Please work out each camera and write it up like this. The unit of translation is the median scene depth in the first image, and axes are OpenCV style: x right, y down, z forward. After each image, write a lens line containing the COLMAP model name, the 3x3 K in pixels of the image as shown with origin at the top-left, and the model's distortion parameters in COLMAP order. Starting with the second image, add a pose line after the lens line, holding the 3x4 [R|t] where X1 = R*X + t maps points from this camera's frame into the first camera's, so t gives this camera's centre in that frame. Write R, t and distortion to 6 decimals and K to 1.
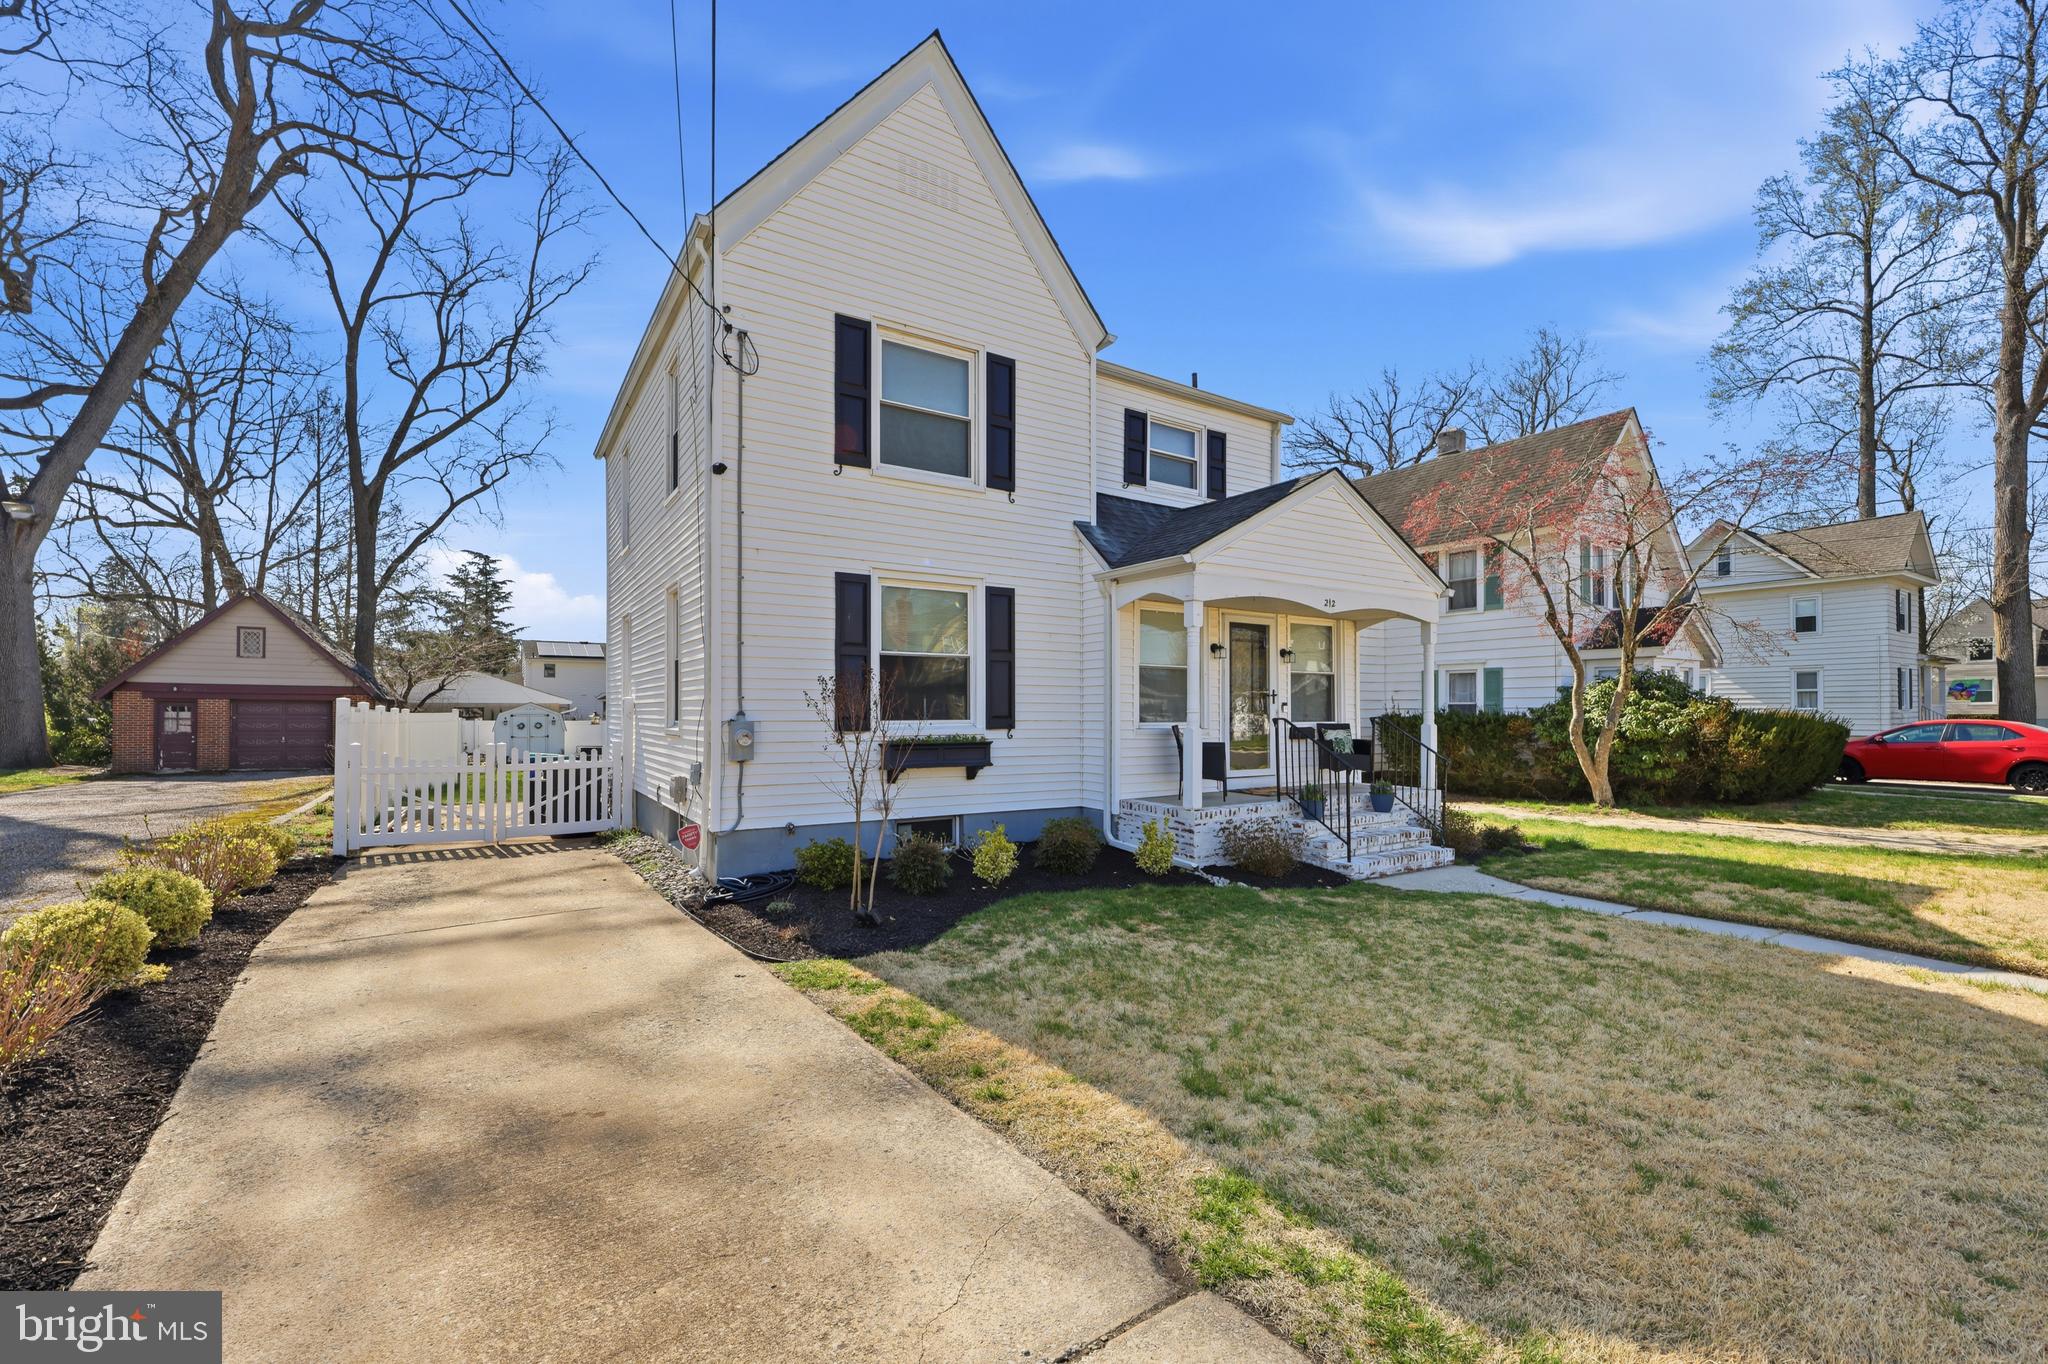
lens RADIAL K [[825.5, 0, 993.4], [0, 825.5, 692.5], [0, 0, 1]] dist [-0.001904, -0.000609]
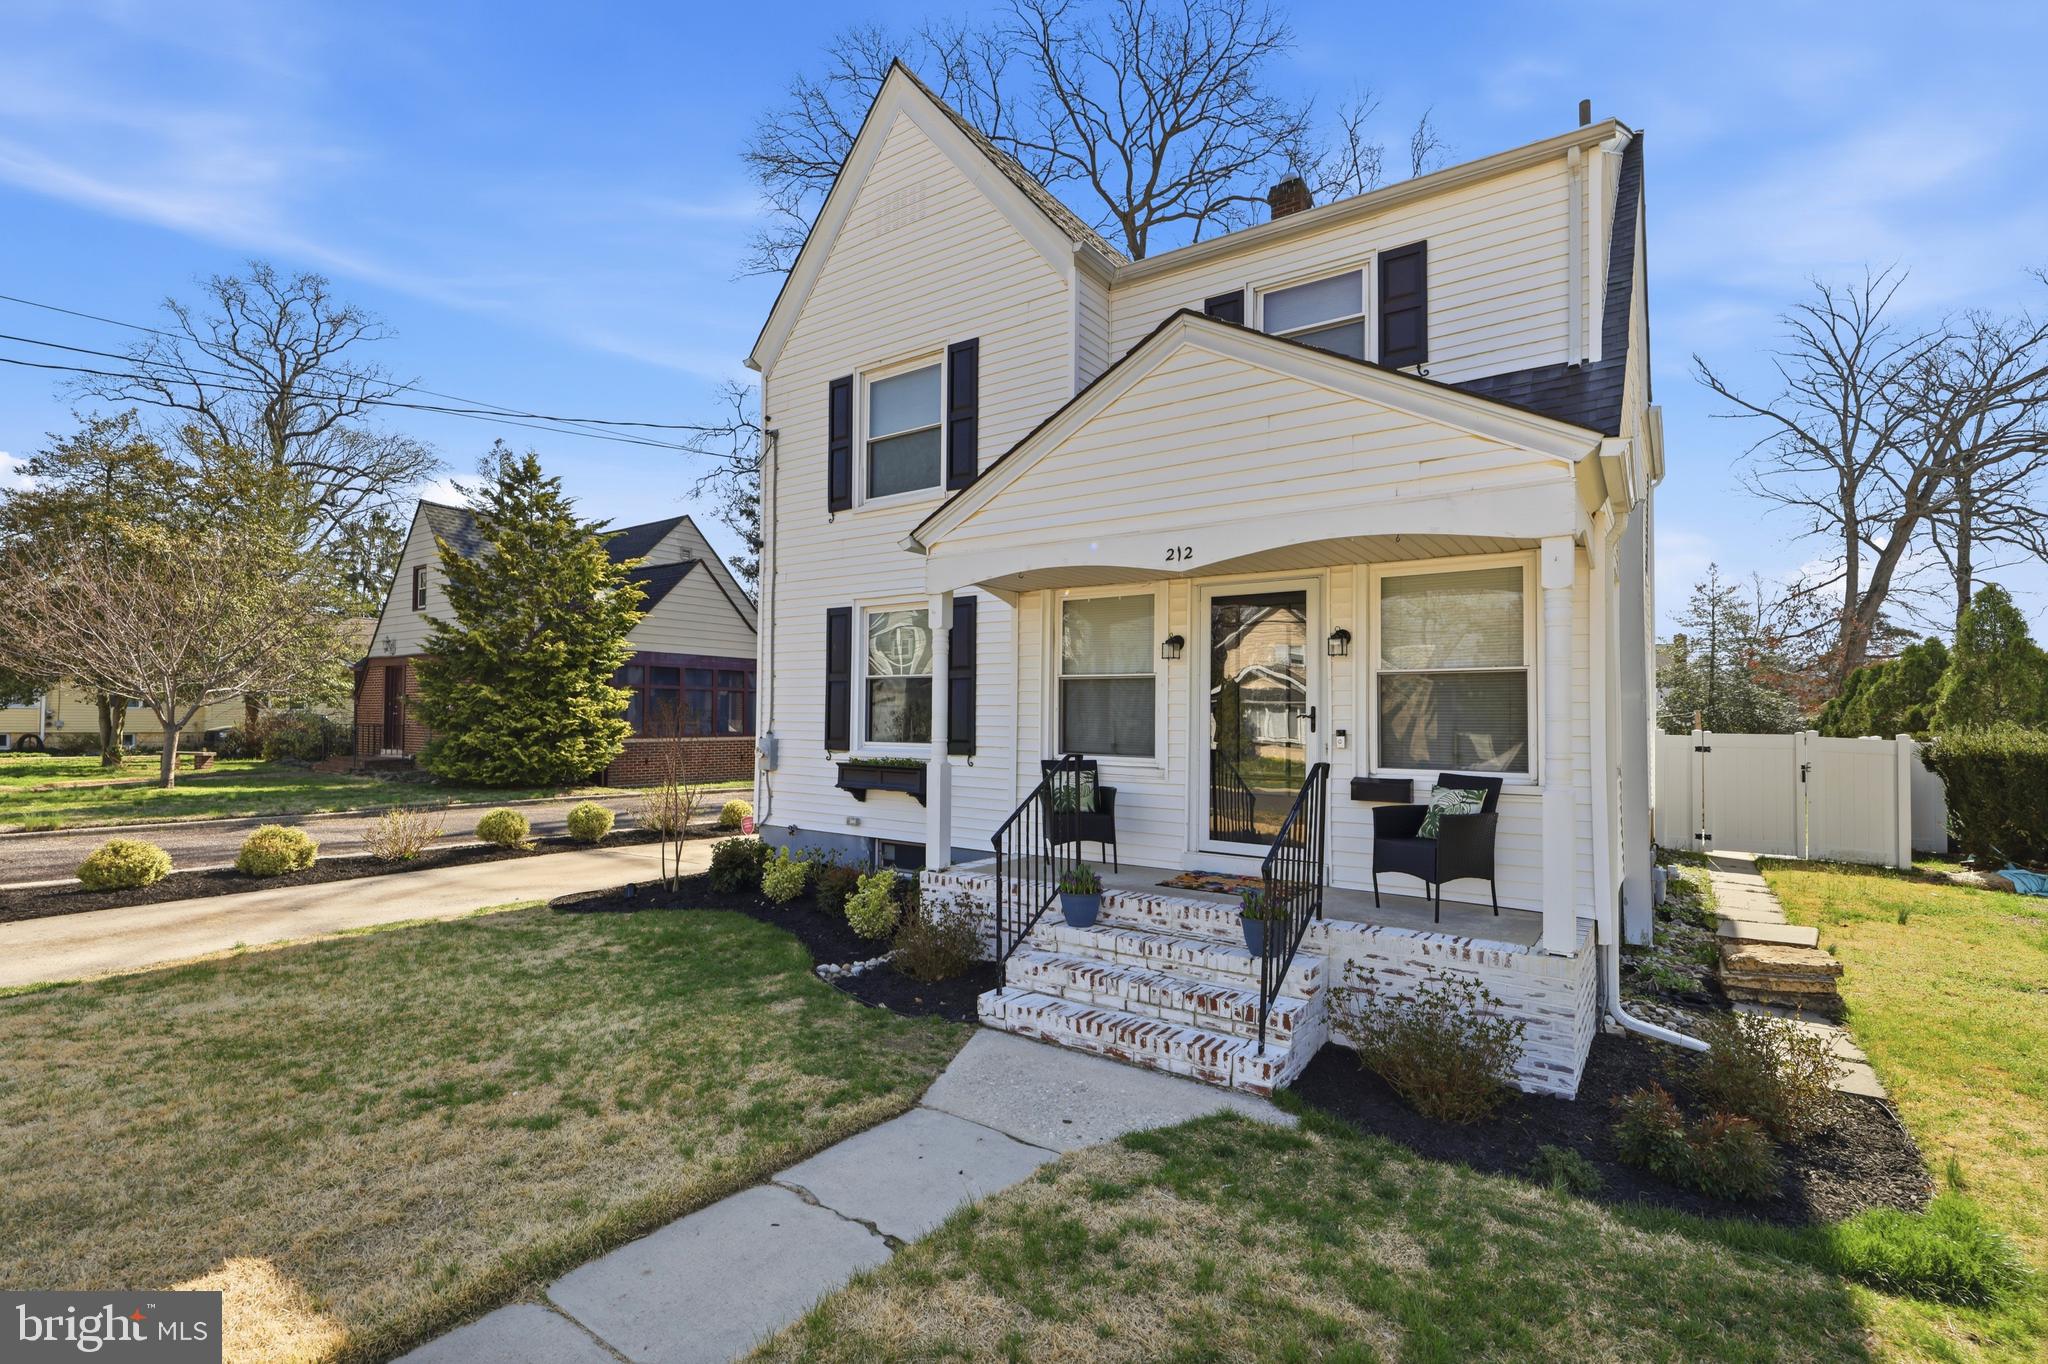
lens RADIAL K [[916.7, 0, 1024.0], [0, 916.7, 682.0], [0, 0, 1]] dist [0.000035, -0.000060]
pose [[0.392121, -0.034359, -0.919272, 0.977826], [0.010446, 0.999404, -0.032898, -0.001269], [0.919855, 0.003297, 0.392246, 0.691081]]
